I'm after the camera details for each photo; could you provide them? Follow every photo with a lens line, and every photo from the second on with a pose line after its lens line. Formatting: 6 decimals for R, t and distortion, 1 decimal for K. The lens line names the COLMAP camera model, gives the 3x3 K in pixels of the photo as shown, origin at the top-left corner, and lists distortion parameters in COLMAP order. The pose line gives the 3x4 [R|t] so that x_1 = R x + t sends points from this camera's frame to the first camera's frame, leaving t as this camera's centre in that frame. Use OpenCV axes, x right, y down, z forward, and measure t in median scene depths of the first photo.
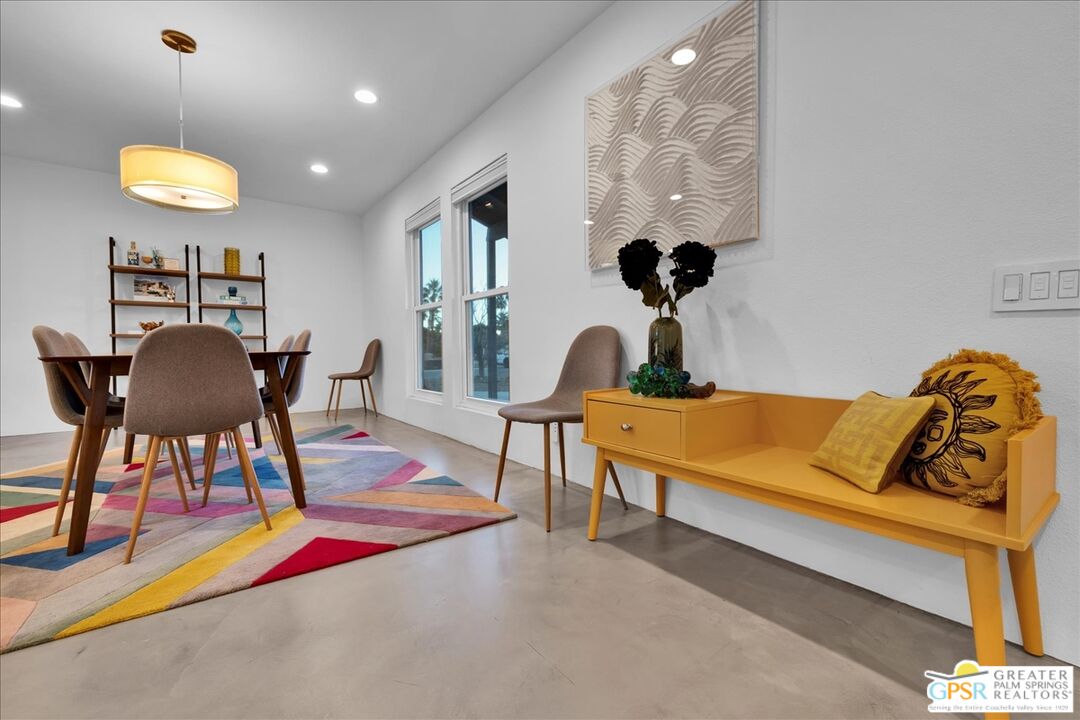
lens RADIAL K [[462.5, 0, 531.7], [0, 462.5, 358.7], [0, 0, 1]] dist [-0.002176, 0.001207]
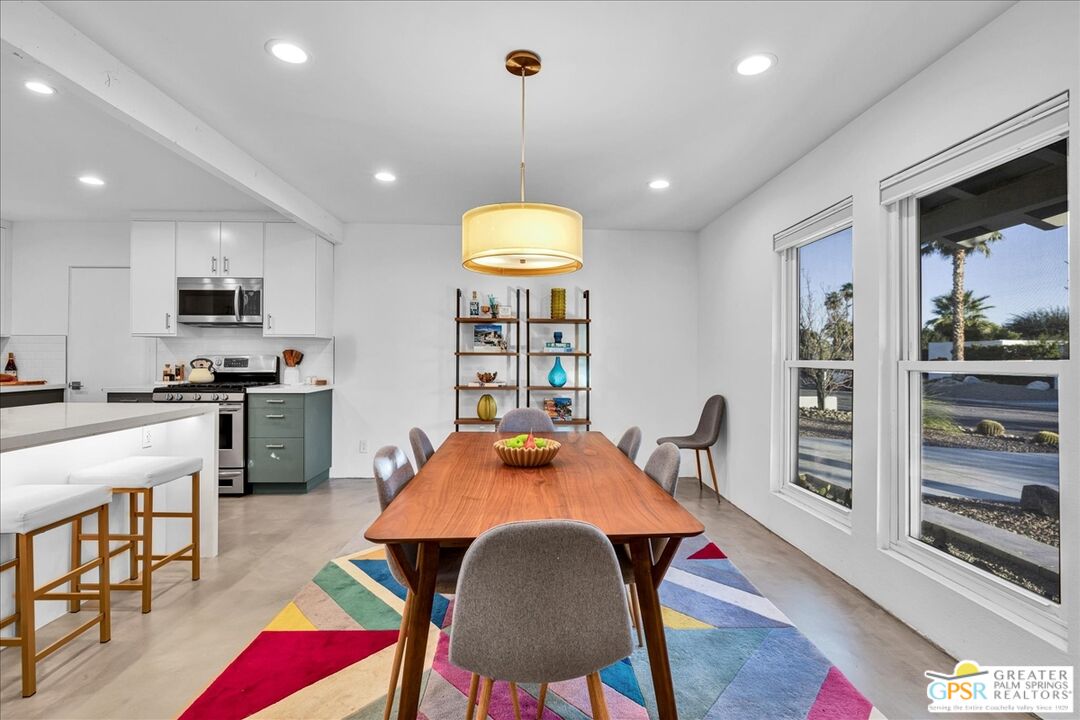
lens RADIAL K [[496.9, 0, 528.5], [0, 496.9, 358.7], [0, 0, 1]] dist [0.002450, 0.000842]
pose [[0.822540, 0.020748, -0.568328, -0.158710], [-0.025074, 0.999686, 0.000205, -0.111806], [0.568154, 0.014081, 0.822802, 0.190245]]
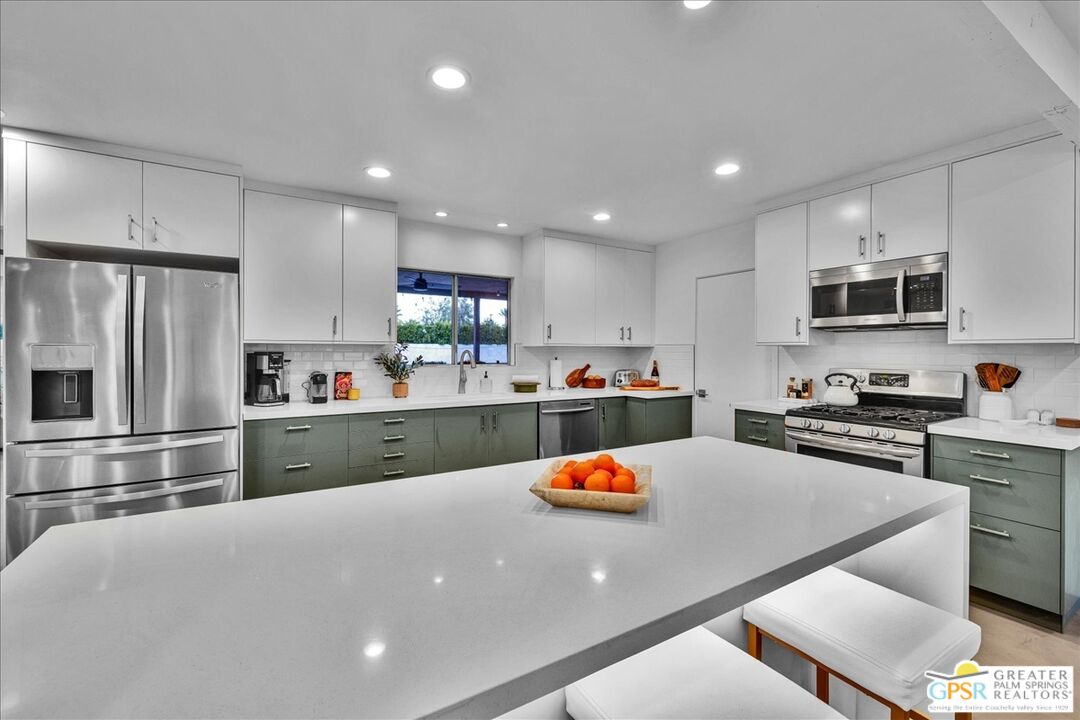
lens RADIAL K [[462.5, 0, 520.2], [0, 462.5, 349.3], [0, 0, 1]] dist [-0.002176, 0.001207]
pose [[-0.094478, 0.015956, -0.995399, -0.520534], [-0.011523, 0.999787, 0.017120, -0.138798], [0.995460, 0.013088, -0.094274, 0.218278]]
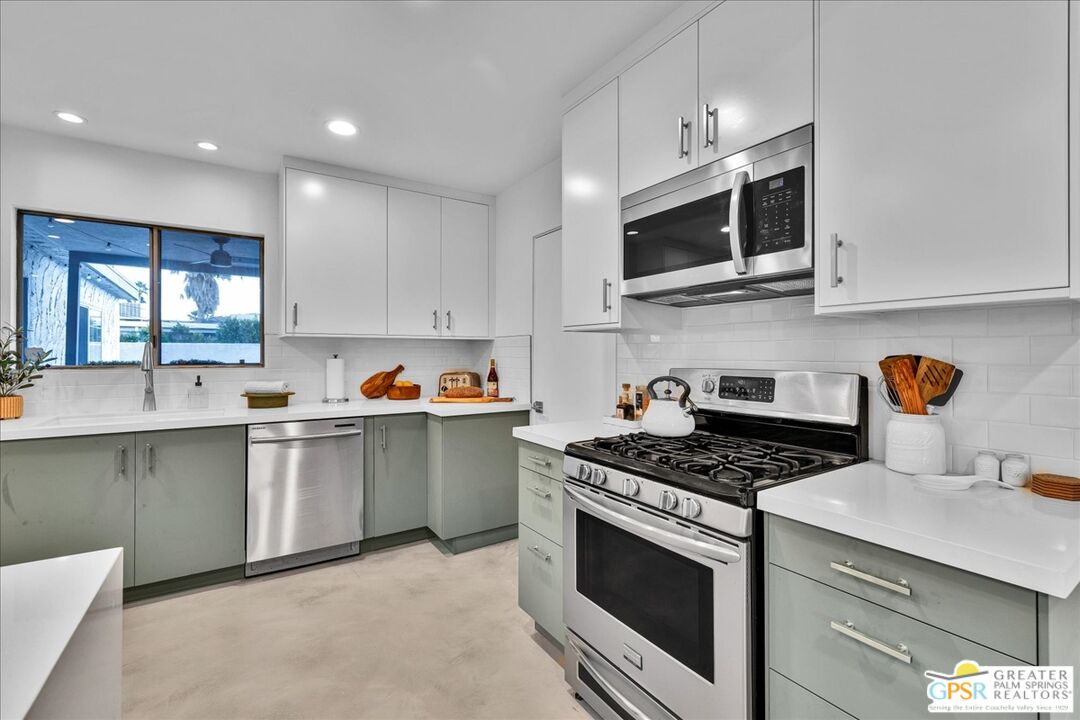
lens RADIAL K [[478.0, 0, 534.7], [0, 478.0, 349.8], [0, 0, 1]] dist [0.000457, 0.000902]
pose [[-0.058116, 0.011281, -0.998246, -0.857145], [-0.008685, 0.999893, 0.011805, -0.122668], [0.998272, 0.009356, -0.058012, 0.551679]]
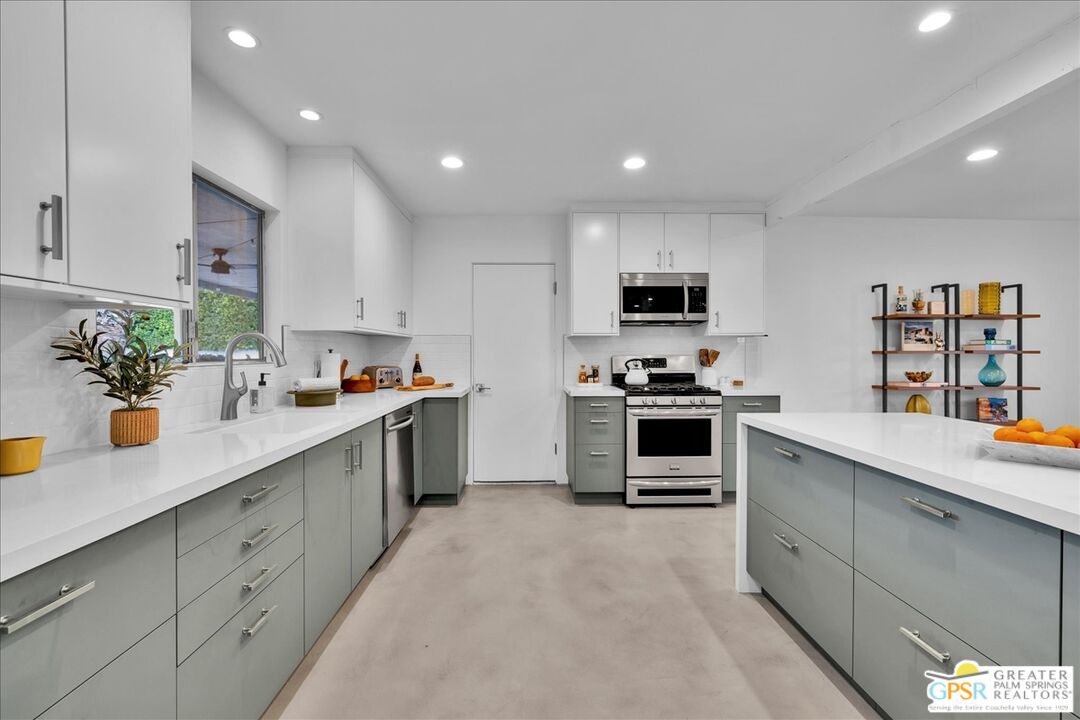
lens RADIAL K [[478.0, 0, 535.1], [0, 478.0, 355.3], [0, 0, 1]] dist [0.000457, 0.000902]
pose [[0.825972, 0.020140, -0.563351, -0.920722], [-0.018892, 0.999789, 0.008044, -0.106024], [0.563395, 0.003998, 0.826178, -0.219301]]
